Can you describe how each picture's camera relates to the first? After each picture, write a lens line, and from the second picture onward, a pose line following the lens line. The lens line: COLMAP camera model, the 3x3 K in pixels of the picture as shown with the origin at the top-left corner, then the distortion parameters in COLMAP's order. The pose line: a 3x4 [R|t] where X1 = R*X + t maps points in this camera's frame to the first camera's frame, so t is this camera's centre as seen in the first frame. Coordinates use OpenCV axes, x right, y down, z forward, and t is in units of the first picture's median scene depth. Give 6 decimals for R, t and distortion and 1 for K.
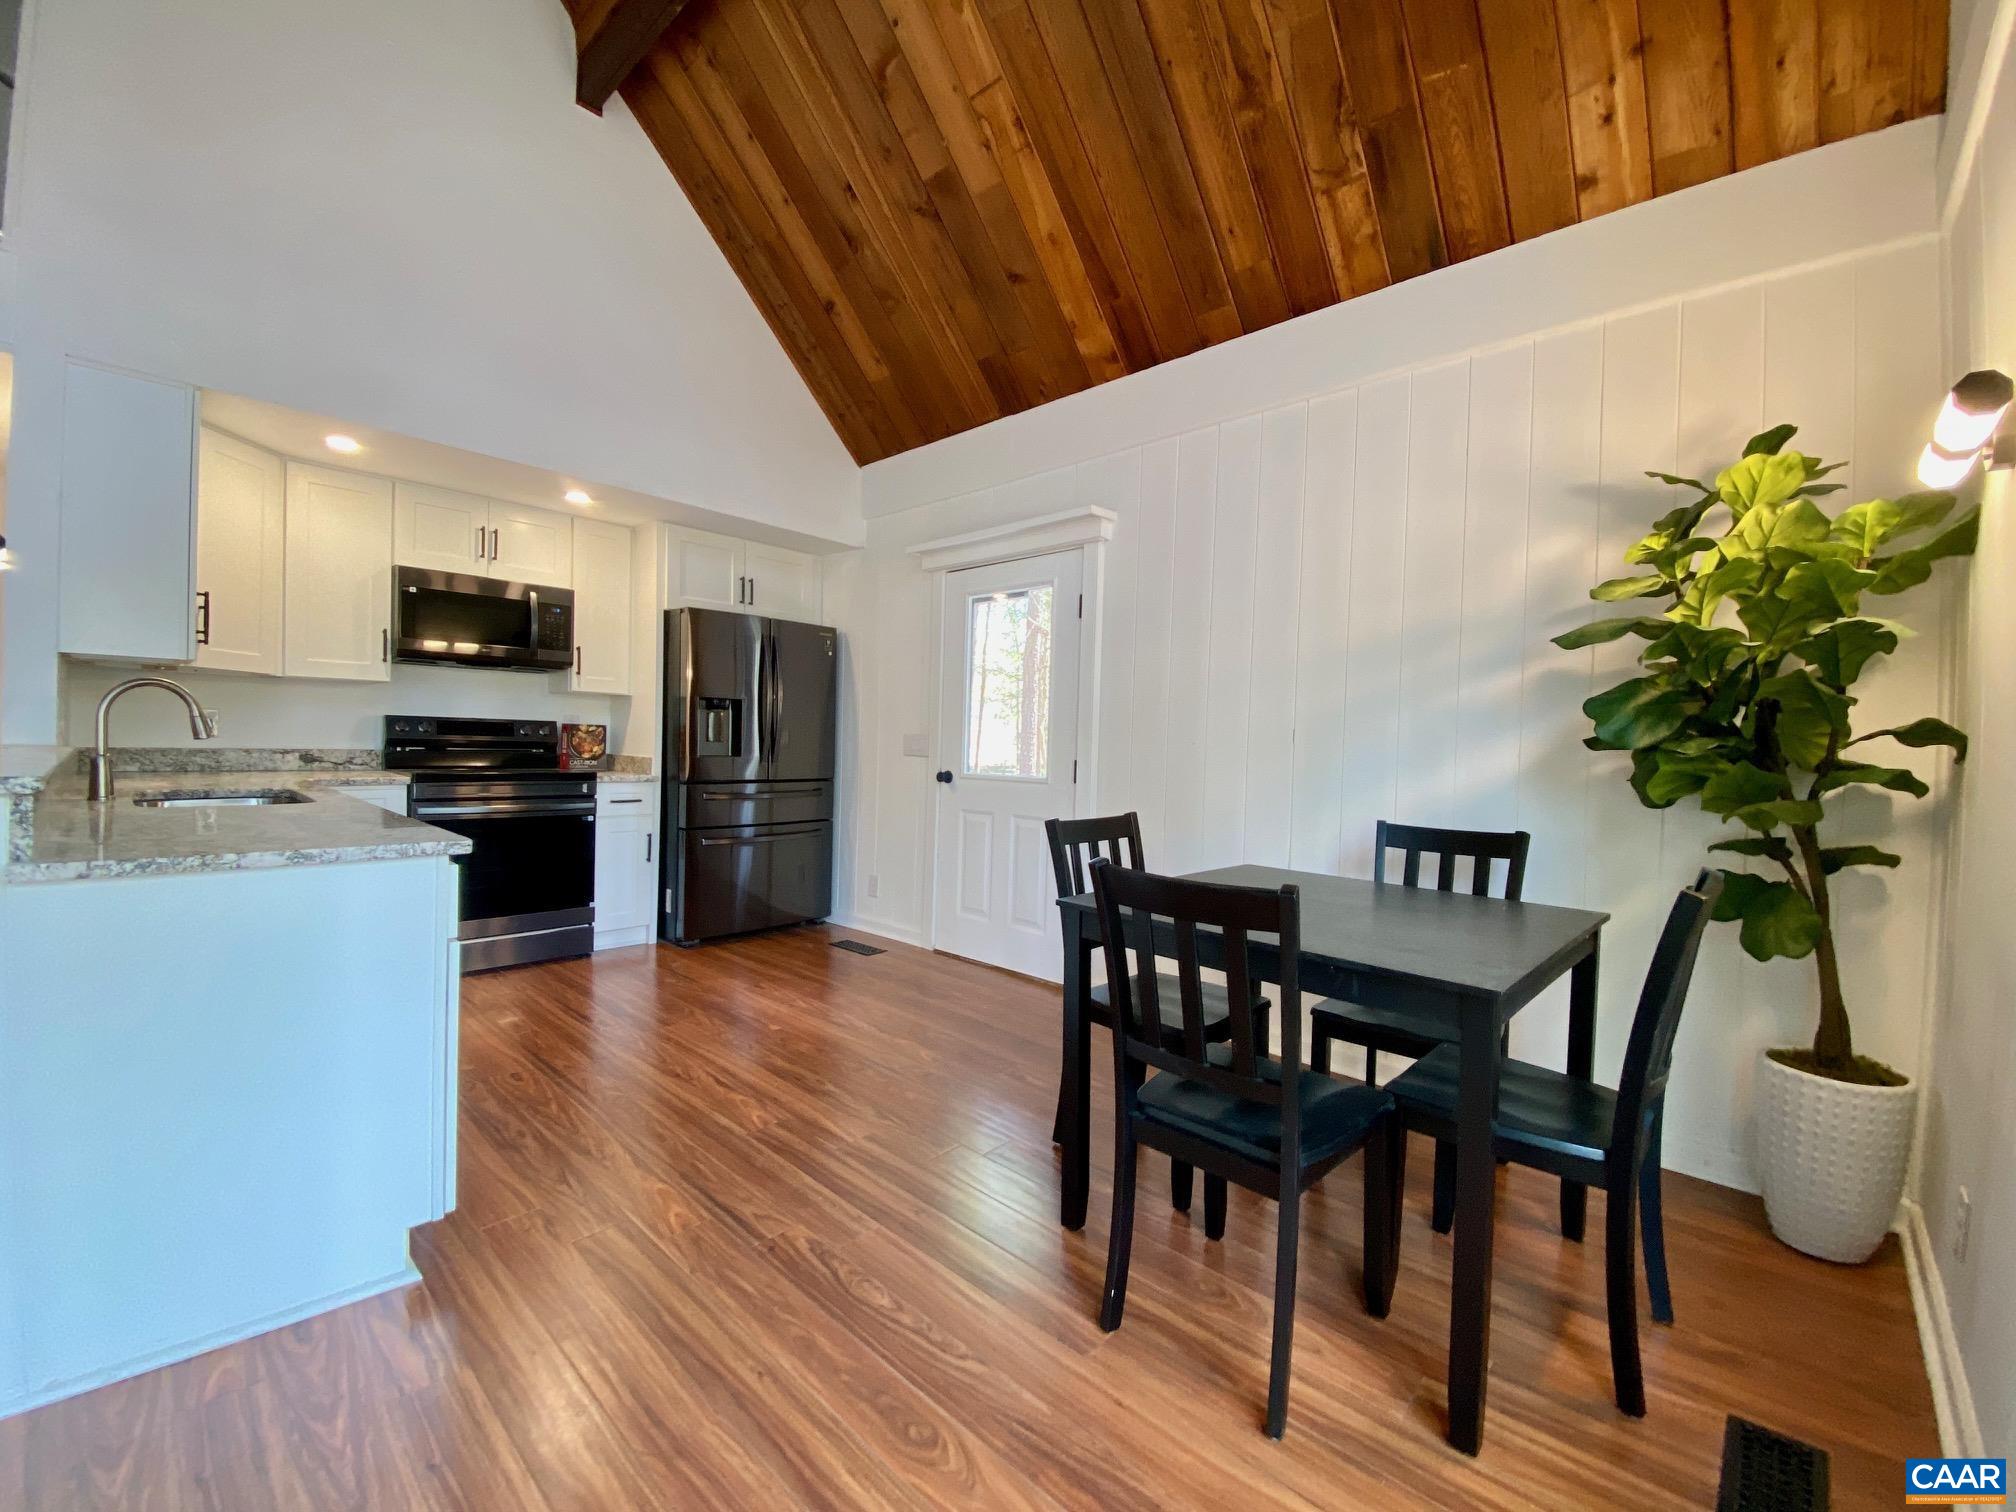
lens RADIAL K [[808.2, 0, 1001.4], [0, 808.2, 757.1], [0, 0, 1]] dist [-0.020339, -0.004706]
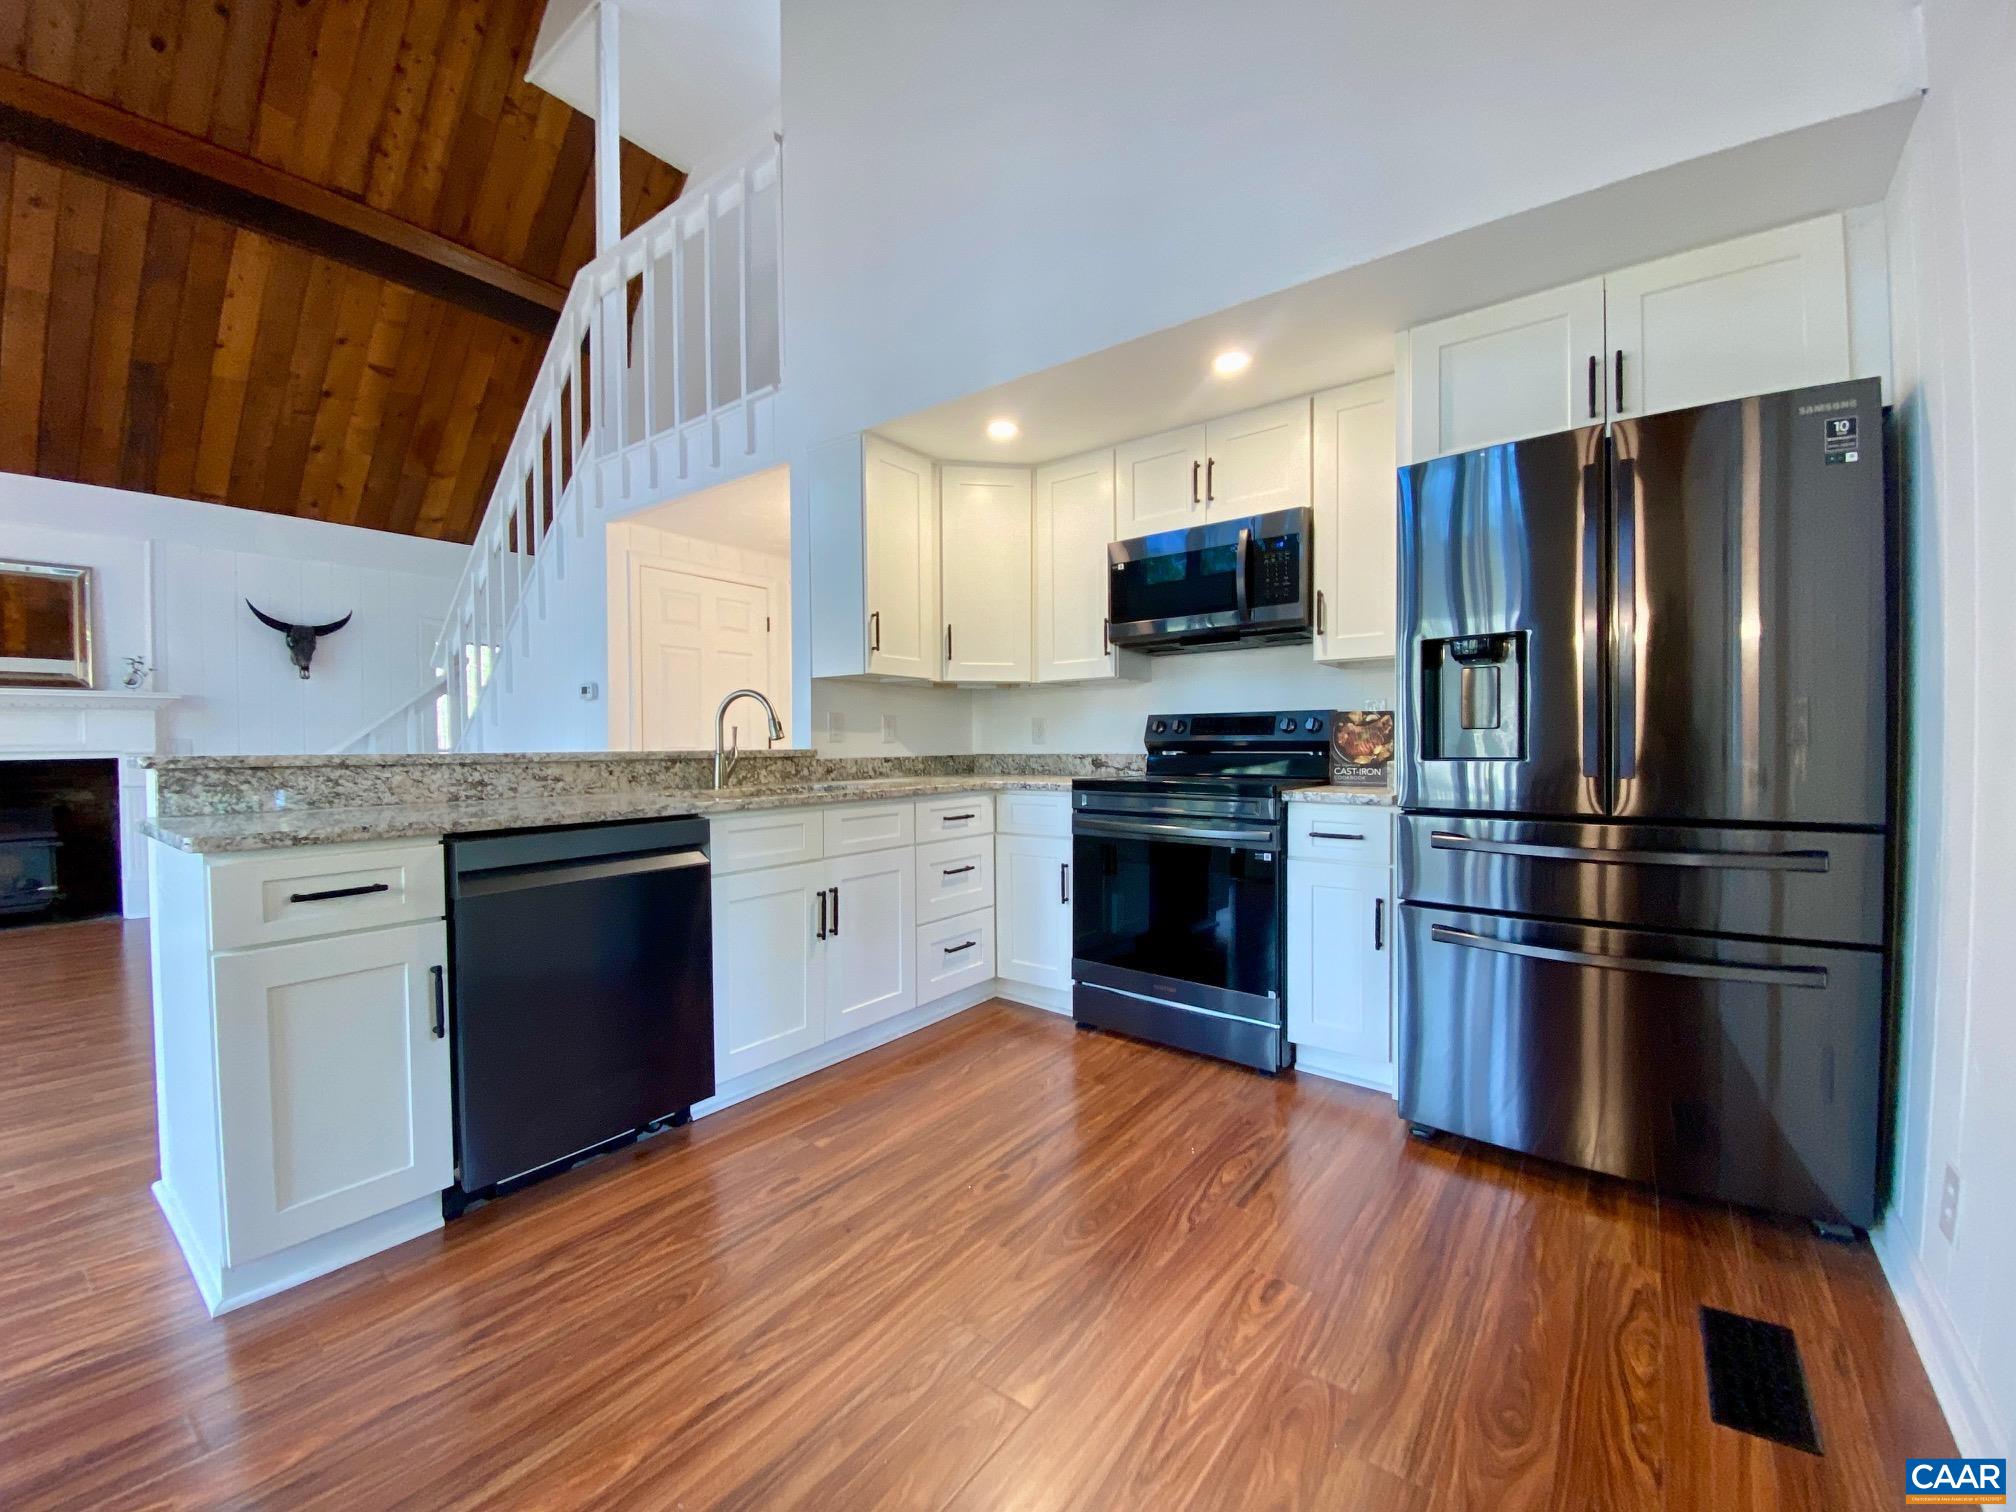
lens RADIAL K [[808.2, 0, 1012.5], [0, 808.2, 764.0], [0, 0, 1]] dist [-0.020339, -0.004706]
pose [[0.092688, -0.000237, -0.995695, 0.158484], [-0.006642, 0.999978, -0.000857, 0.005901], [0.995673, 0.006693, 0.092684, 1.147930]]
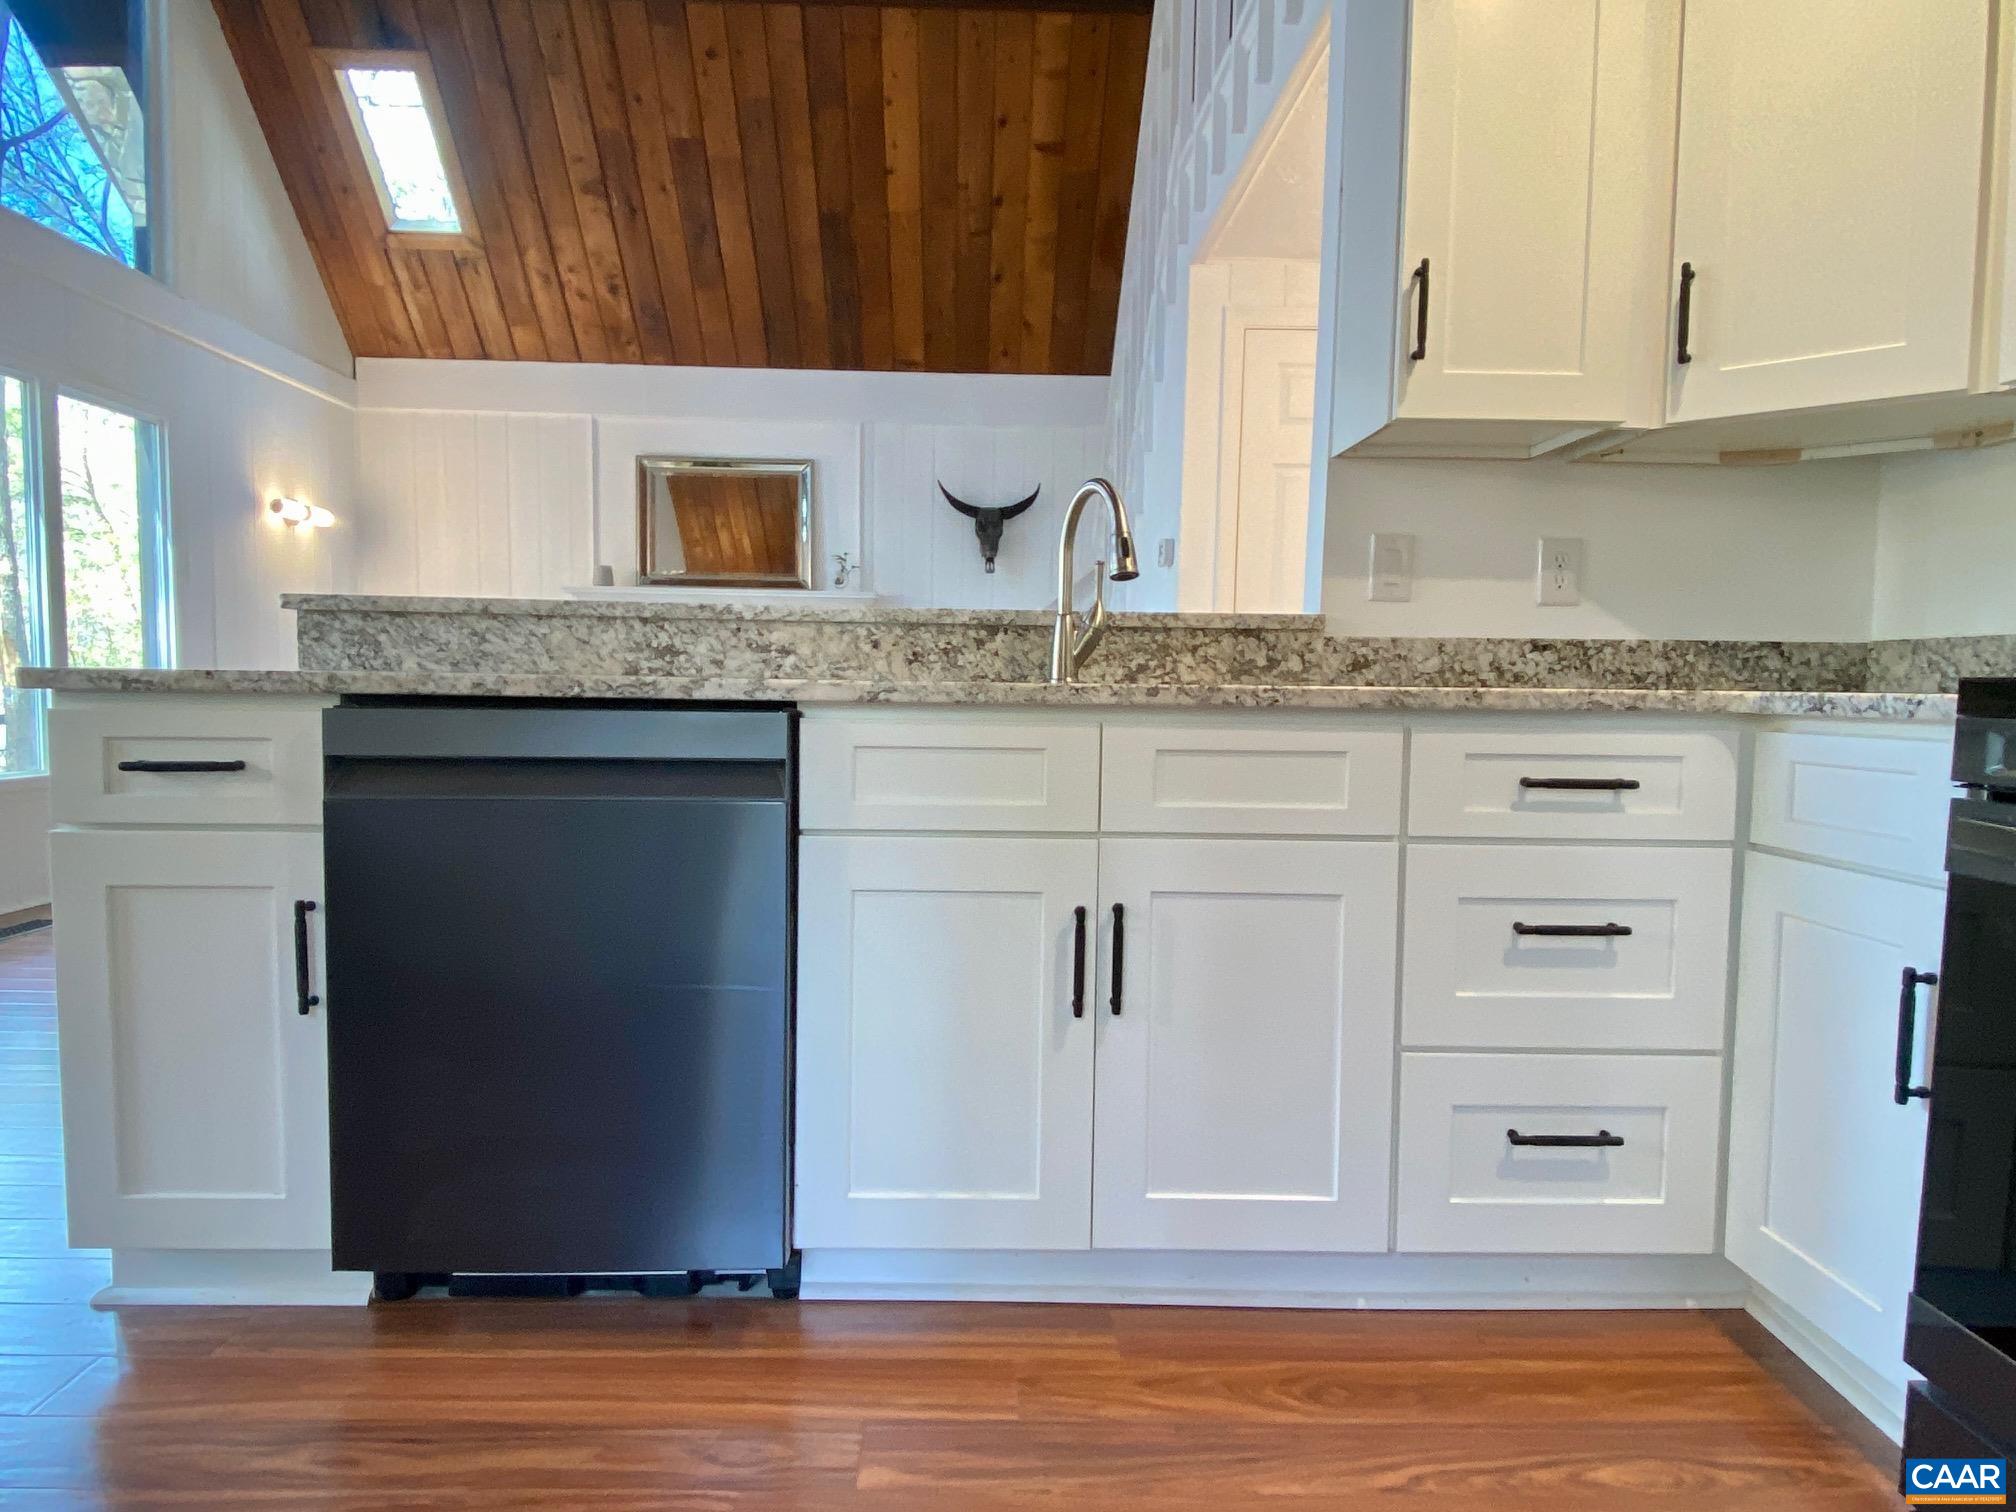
lens RADIAL K [[1190.6, 0, 1004.6], [0, 1190.6, 770.3], [0, 0, 1]] dist [0.019588, -0.006950]
pose [[-0.733222, 0.011509, -0.679892, -0.392748], [-0.045689, 0.996763, 0.066146, 0.050001], [0.678453, 0.079563, -0.730323, 1.443553]]
